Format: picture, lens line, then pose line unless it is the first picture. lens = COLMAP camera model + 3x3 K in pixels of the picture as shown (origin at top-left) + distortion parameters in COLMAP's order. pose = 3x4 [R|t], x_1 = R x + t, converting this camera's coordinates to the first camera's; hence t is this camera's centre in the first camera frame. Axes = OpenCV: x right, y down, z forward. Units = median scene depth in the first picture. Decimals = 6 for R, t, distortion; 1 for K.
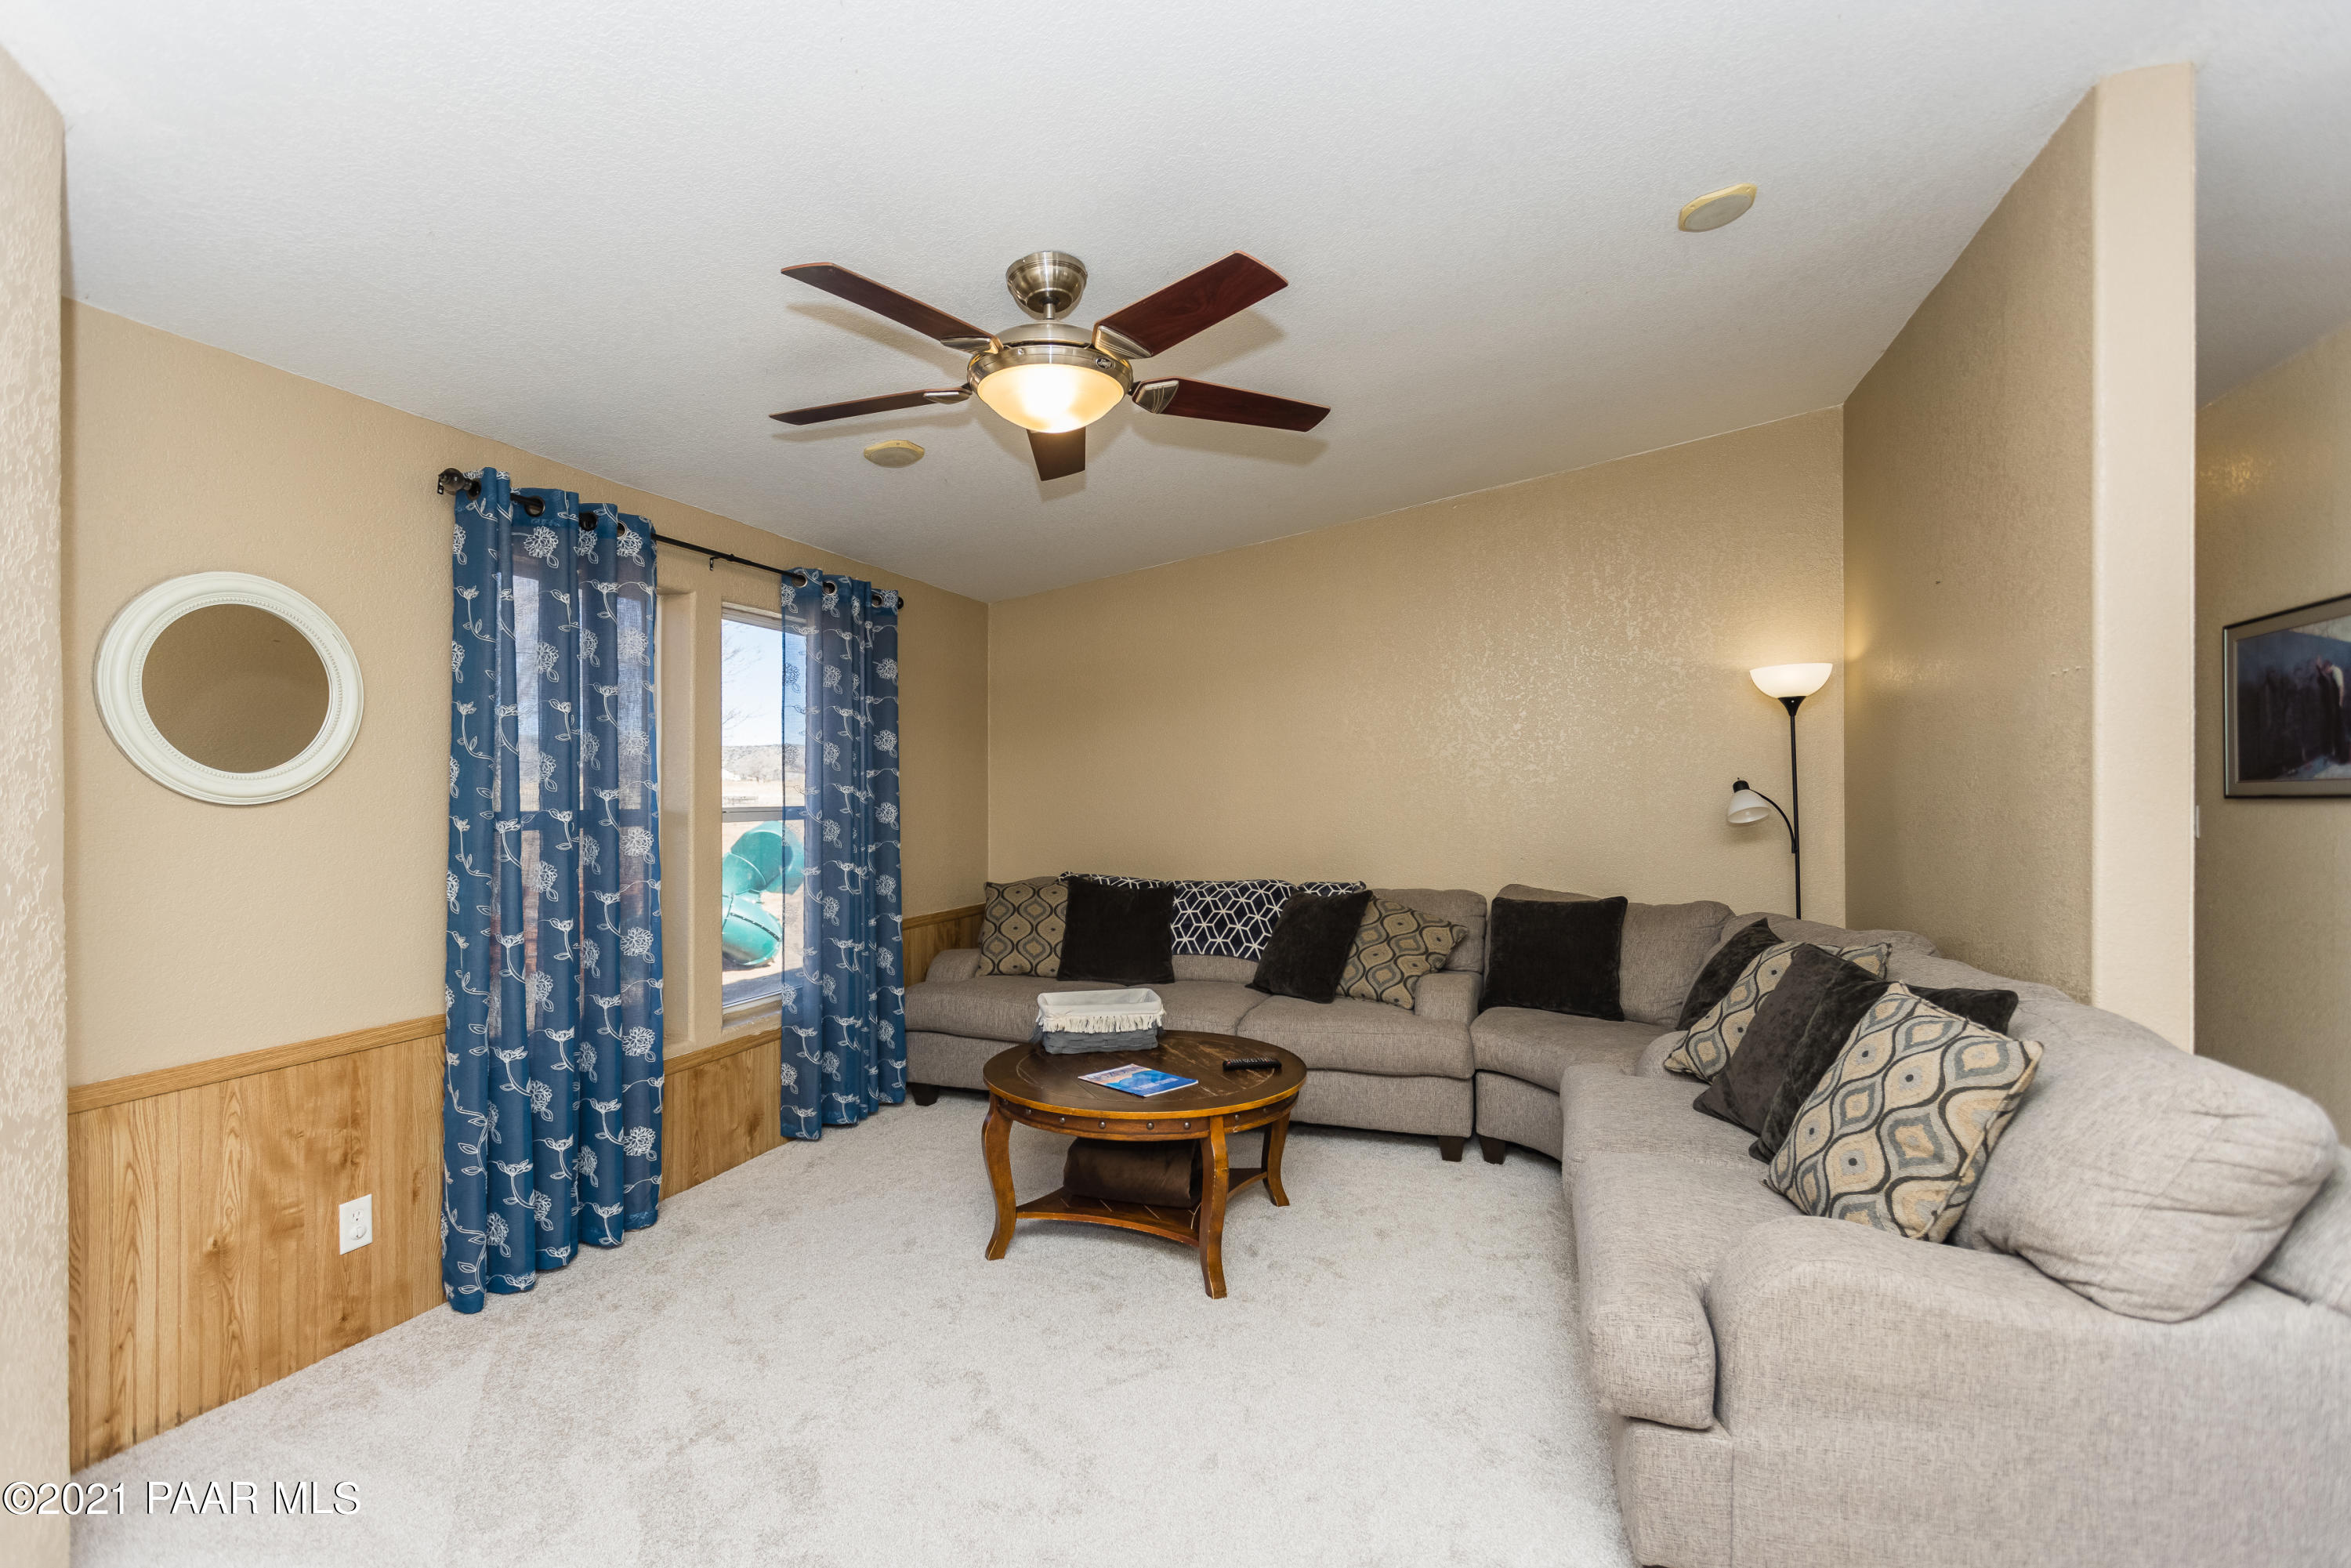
lens RADIAL K [[1078.1, 0, 1178.9], [0, 1078.1, 793.8], [0, 0, 1]] dist [-0.001712, 0.001614]
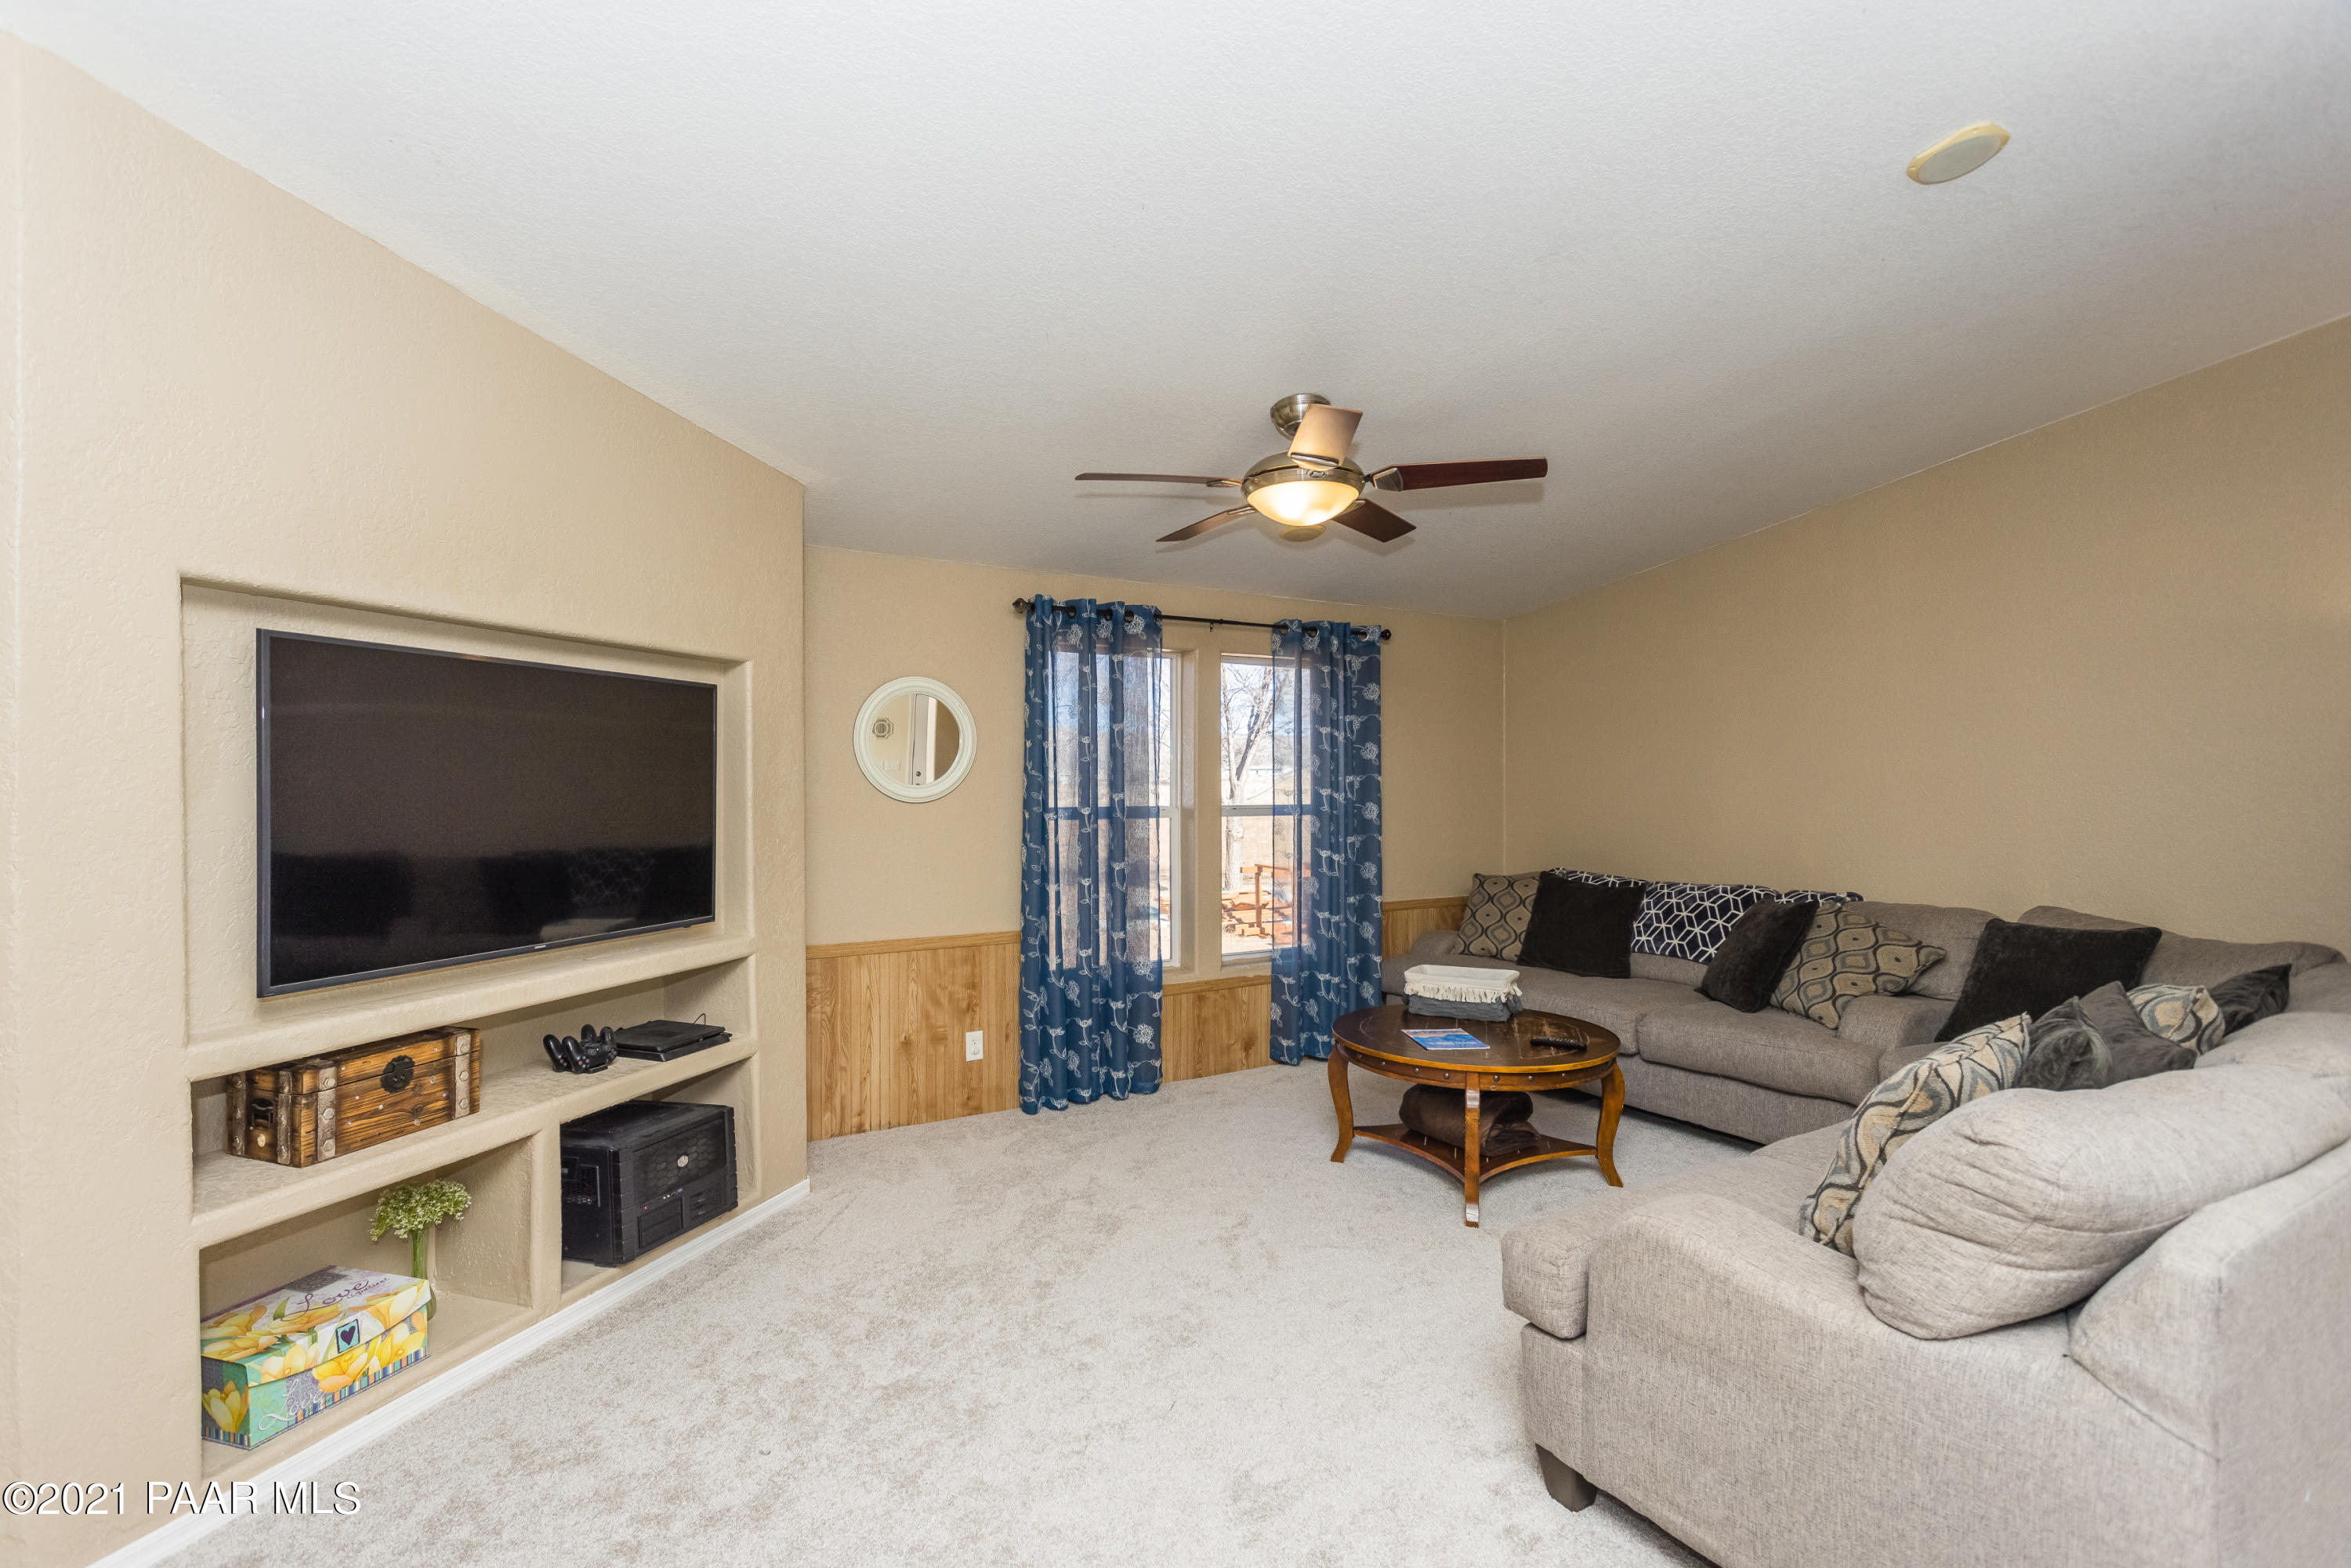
lens RADIAL K [[1078.1, 0, 1174.3], [0, 1078.1, 793.7], [0, 0, 1]] dist [-0.001712, 0.001614]
pose [[0.769003, 0.002428, -0.639241, 0.545311], [0.000321, 0.999991, 0.004185, -0.010445], [0.639245, -0.003424, 0.768995, -0.111907]]
